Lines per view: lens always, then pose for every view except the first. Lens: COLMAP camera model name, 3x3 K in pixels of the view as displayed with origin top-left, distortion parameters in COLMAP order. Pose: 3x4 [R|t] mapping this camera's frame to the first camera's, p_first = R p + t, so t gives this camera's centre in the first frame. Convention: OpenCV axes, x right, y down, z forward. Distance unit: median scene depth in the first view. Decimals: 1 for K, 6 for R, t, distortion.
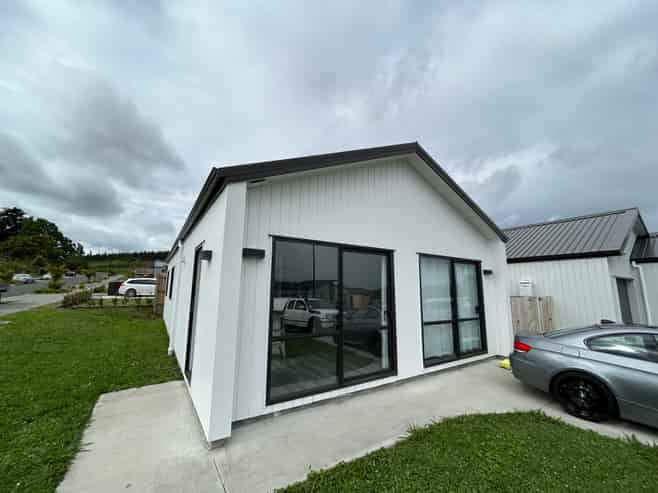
lens RADIAL K [[264.9, 0, 329.0], [0, 264.9, 246.5], [0, 0, 1]] dist [0.000831, -0.000080]
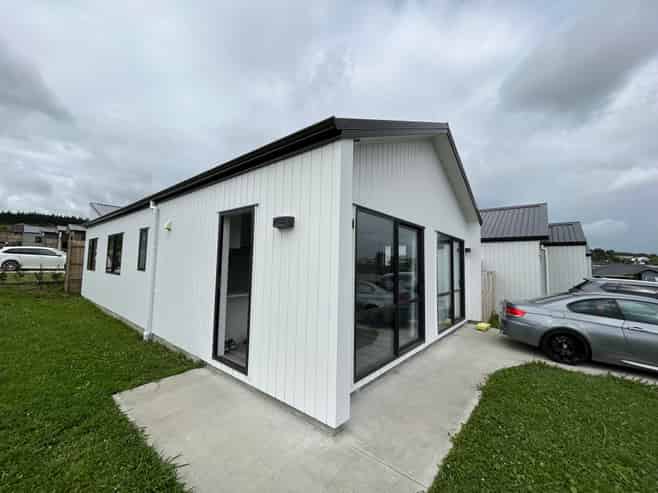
lens RADIAL K [[264.5, 0, 329.2], [0, 264.5, 243.2], [0, 0, 1]] dist [-0.000102, -0.000029]
pose [[0.957229, 0.032212, 0.287532, -0.423068], [-0.055642, 0.995728, 0.073689, 0.021727], [-0.283930, -0.086536, 0.954932, 0.107748]]
